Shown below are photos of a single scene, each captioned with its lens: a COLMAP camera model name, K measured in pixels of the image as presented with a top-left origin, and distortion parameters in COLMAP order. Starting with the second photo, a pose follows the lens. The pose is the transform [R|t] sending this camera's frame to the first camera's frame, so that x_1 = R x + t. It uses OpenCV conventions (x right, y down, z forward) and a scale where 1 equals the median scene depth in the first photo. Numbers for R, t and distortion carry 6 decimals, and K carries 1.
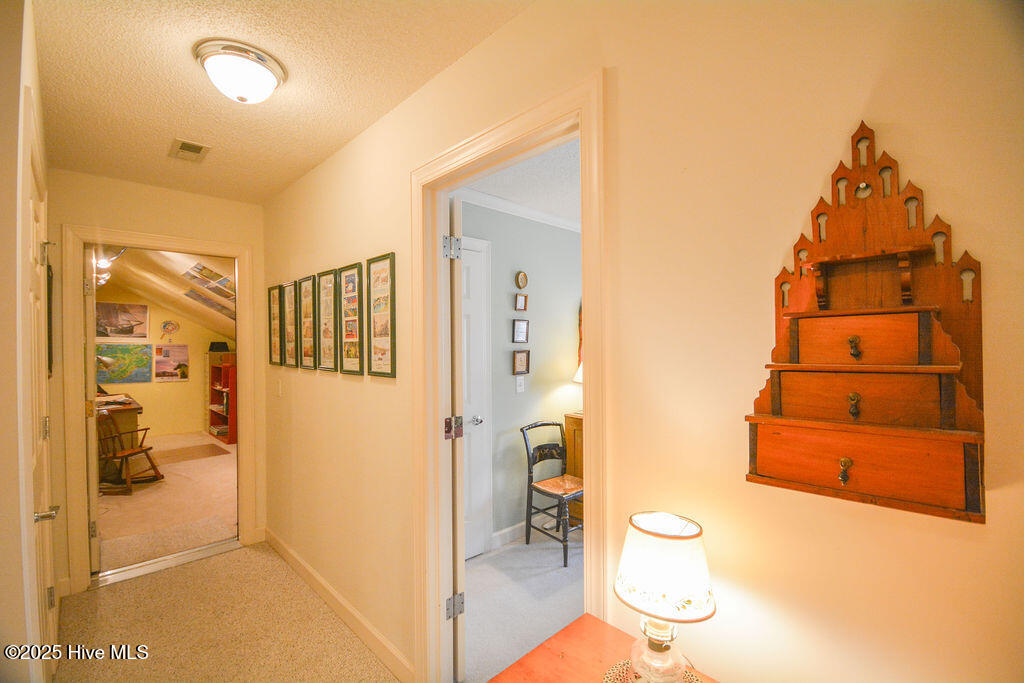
lens RADIAL K [[453.4, 0, 507.7], [0, 453.4, 346.4], [0, 0, 1]] dist [0.004987, -0.009033]
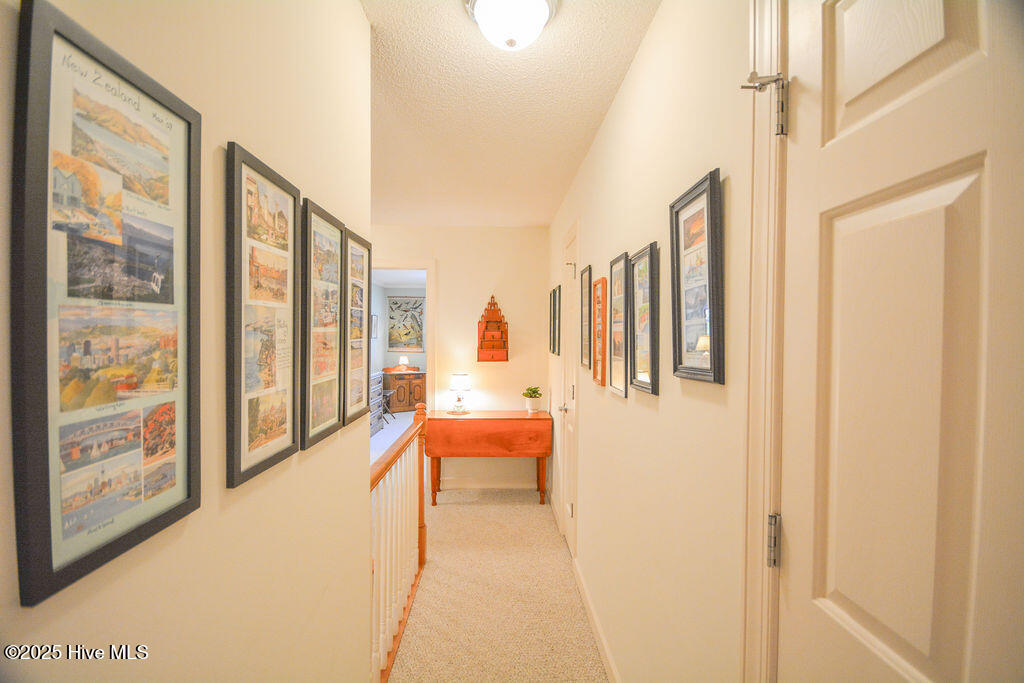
lens RADIAL K [[453.4, 0, 511.5], [0, 453.4, 338.5], [0, 0, 1]] dist [0.004987, -0.009033]
pose [[0.674098, 0.002879, 0.738636, -3.169642], [-0.003858, 0.999992, -0.000377, 0.026189], [-0.738632, -0.002596, 0.674104, -2.920051]]
